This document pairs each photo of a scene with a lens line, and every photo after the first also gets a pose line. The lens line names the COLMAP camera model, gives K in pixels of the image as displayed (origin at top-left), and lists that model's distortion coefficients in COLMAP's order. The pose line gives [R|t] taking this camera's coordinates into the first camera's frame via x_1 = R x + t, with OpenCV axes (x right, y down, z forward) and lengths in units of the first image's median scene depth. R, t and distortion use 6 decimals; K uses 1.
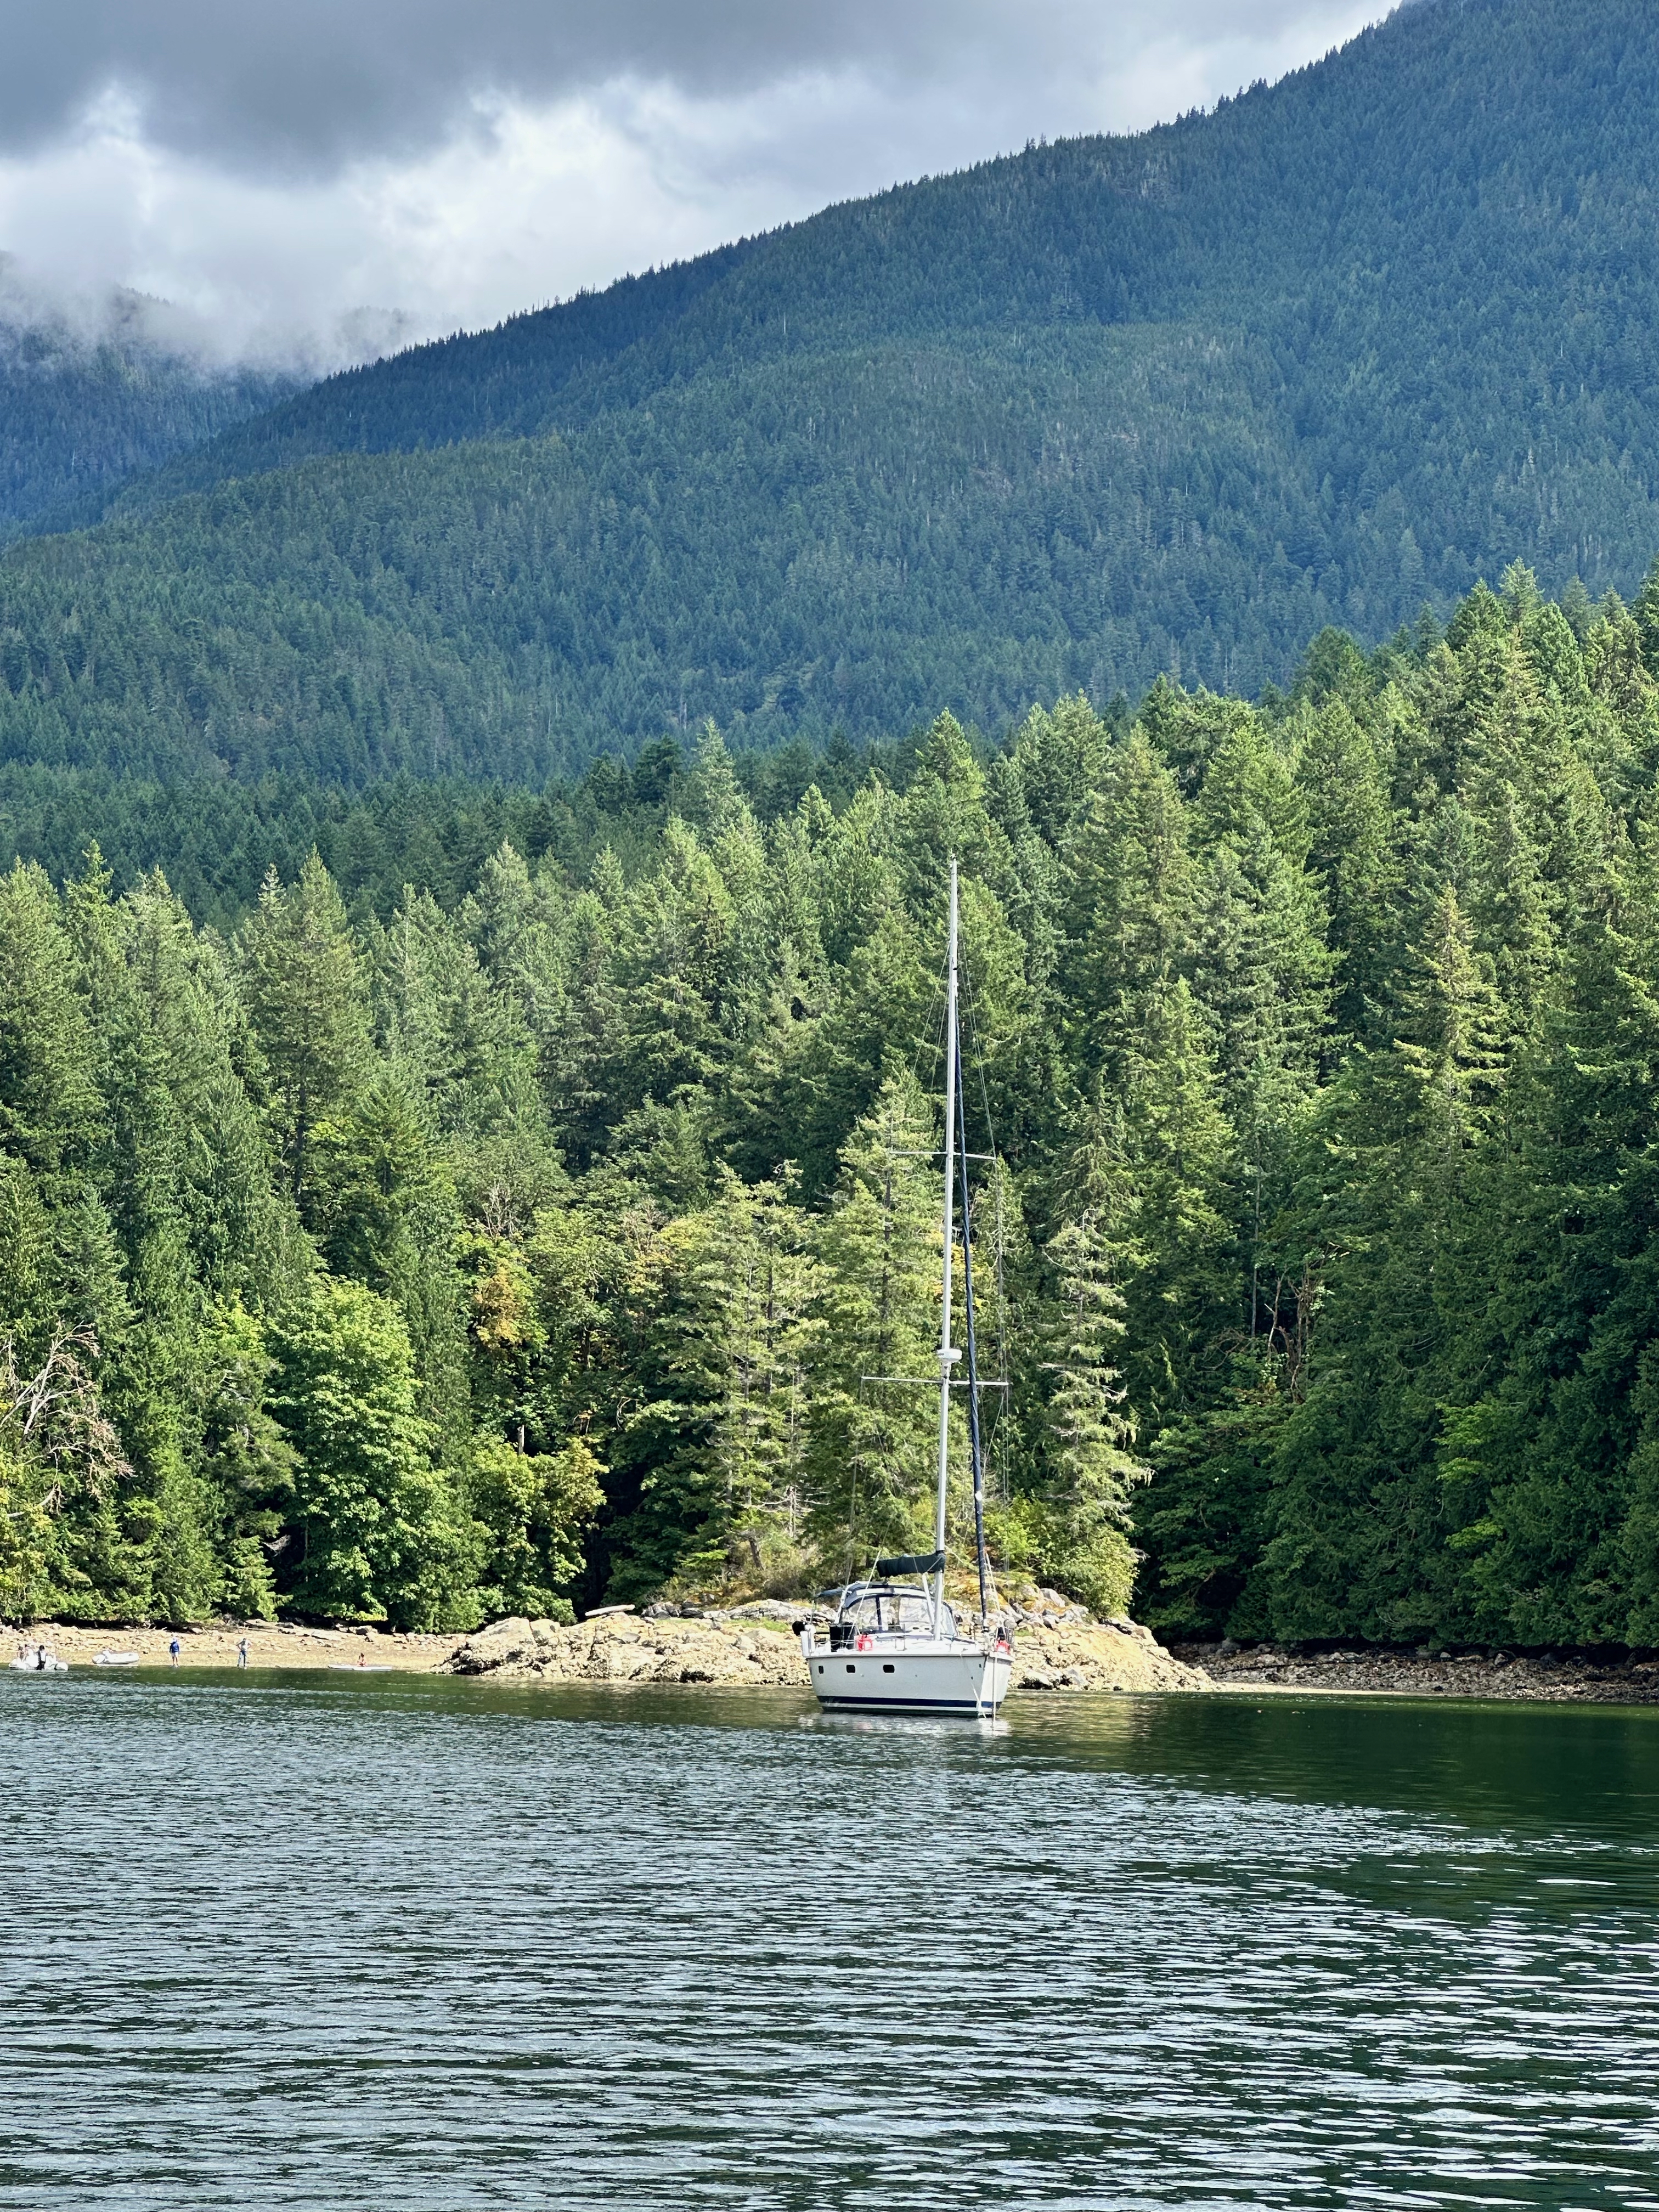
lens RADIAL K [[5366.9, 0, 830.0], [0, 5366.9, 1105.7], [0, 0, 1]] dist [0.030636, 0.000000]
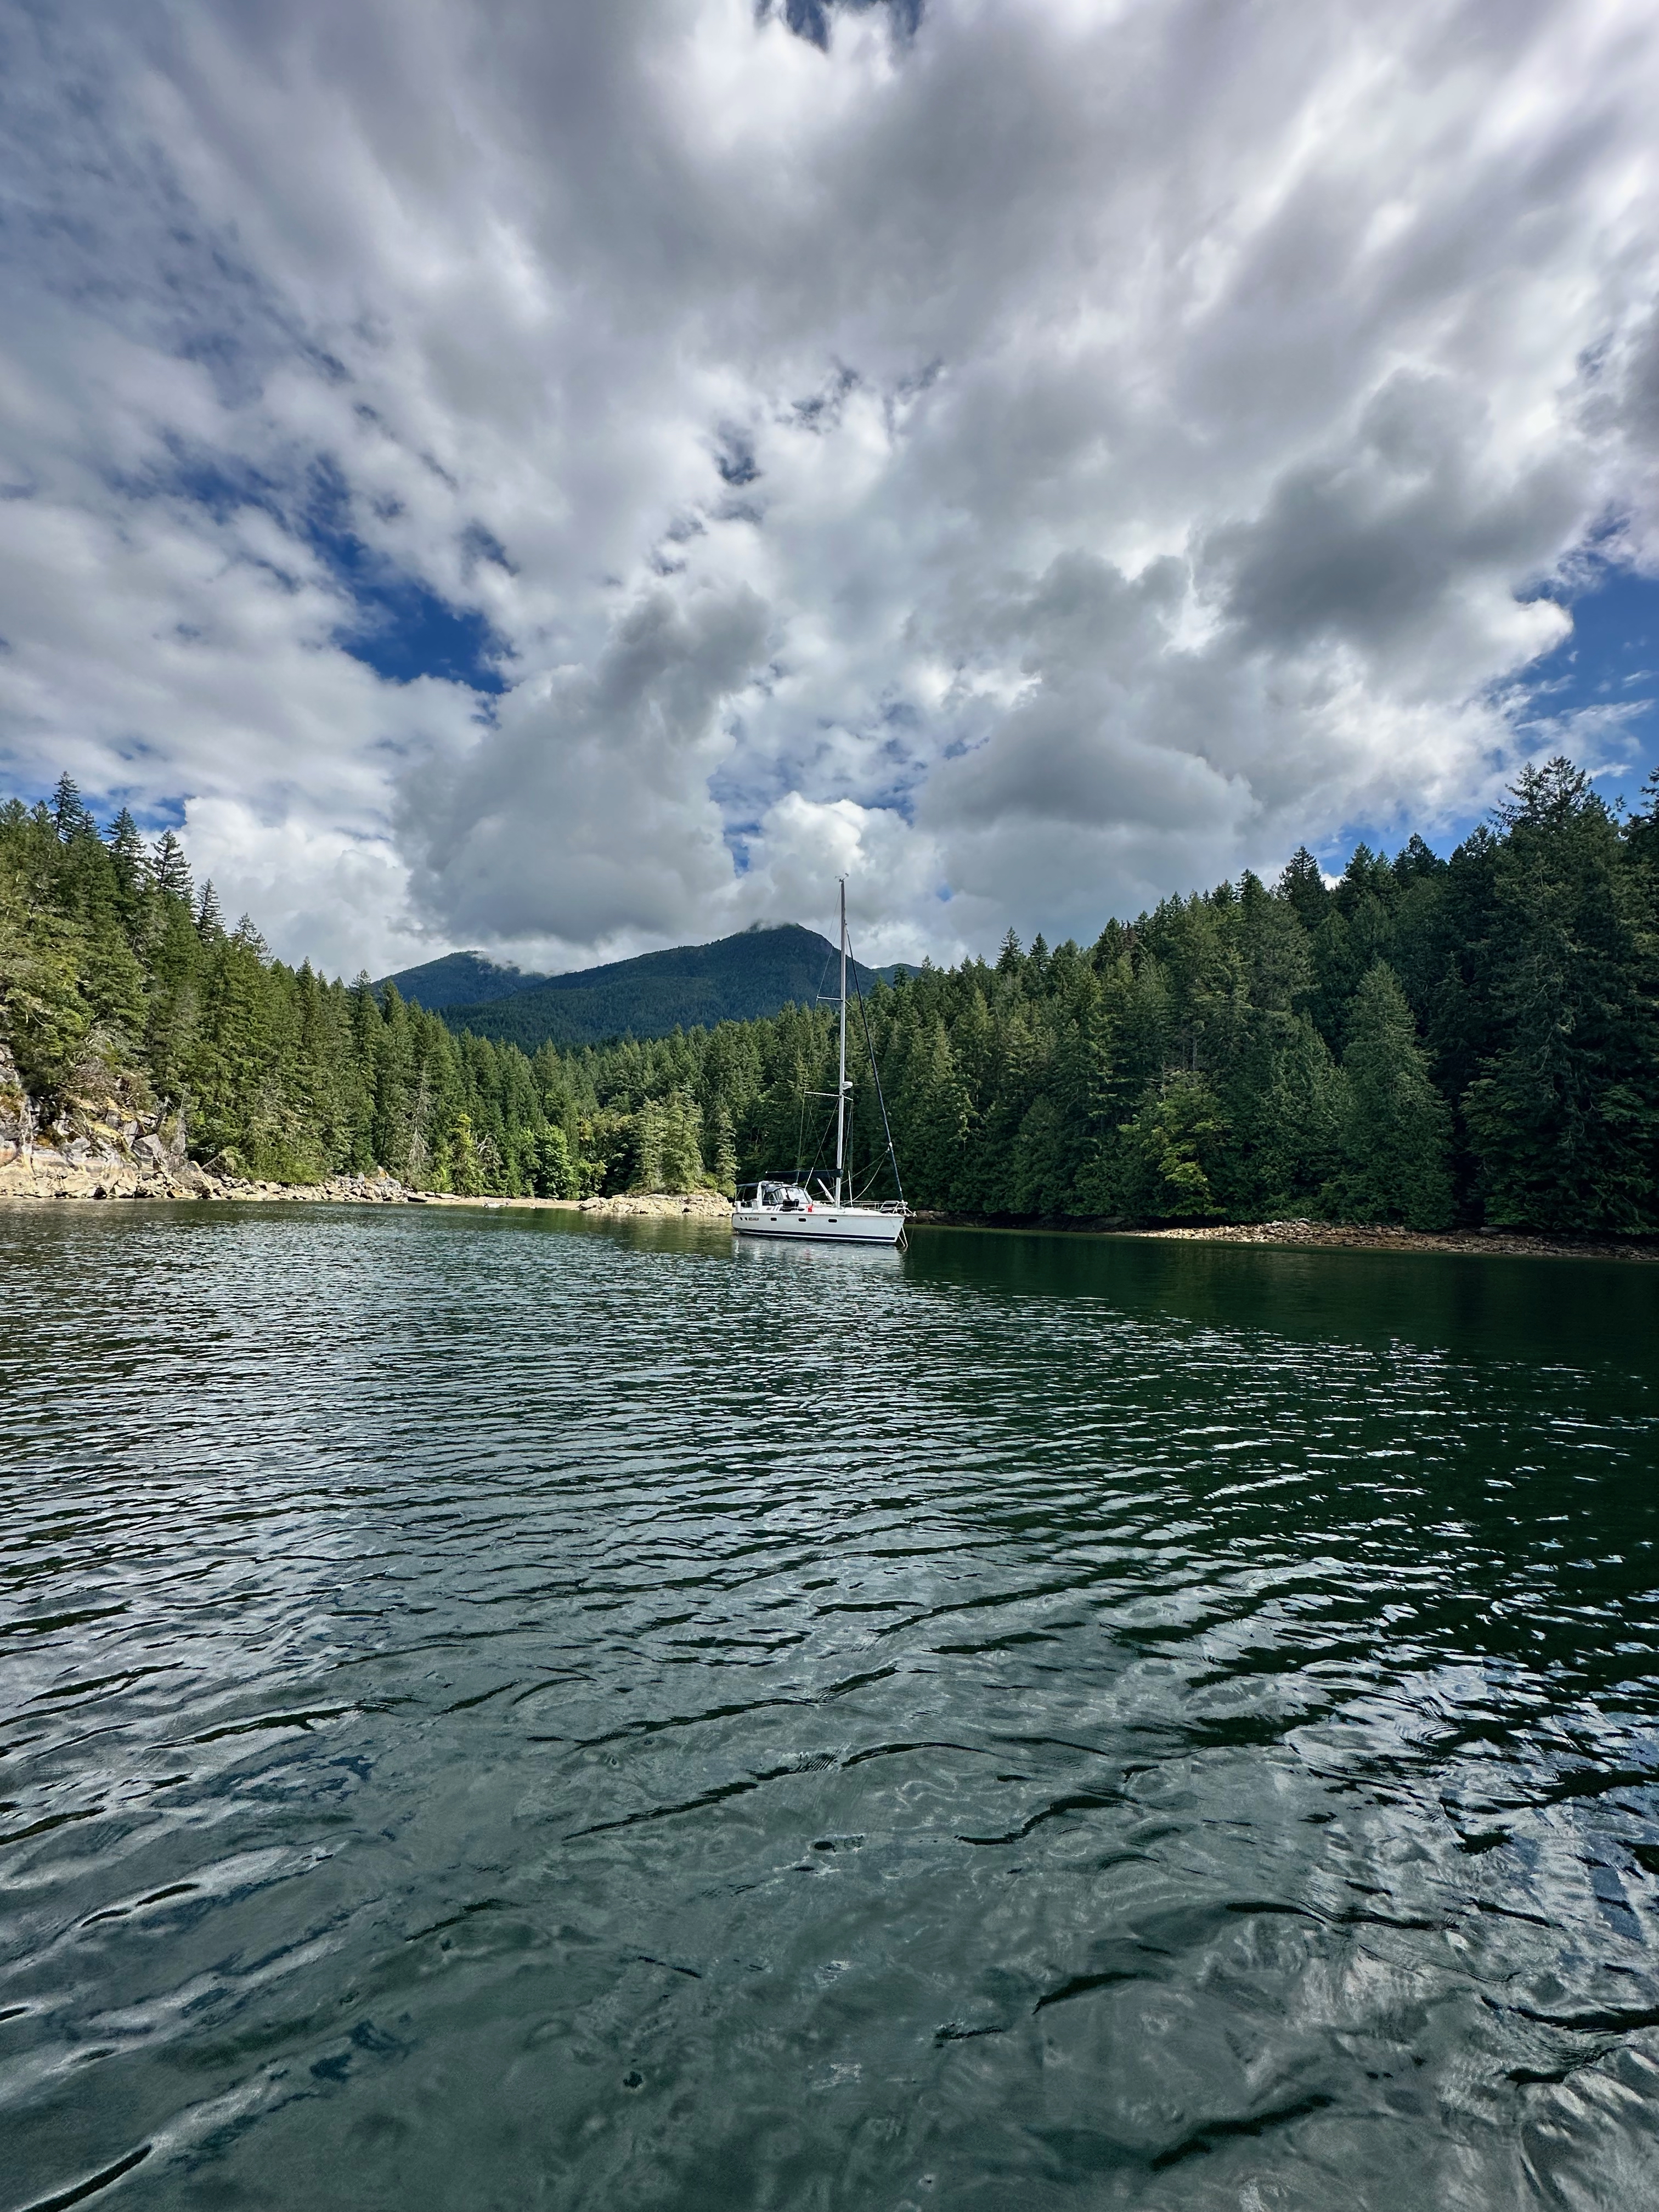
lens RADIAL K [[876.7, 0, 834.0], [0, 876.7, 1118.2], [0, 0, 1]] dist [0.000700, -0.000275]
pose [[0.974375, 0.040328, 0.221287, -0.020723], [-0.040759, 0.999166, -0.002620, 0.019018], [-0.221208, -0.006466, 0.975205, 0.198499]]
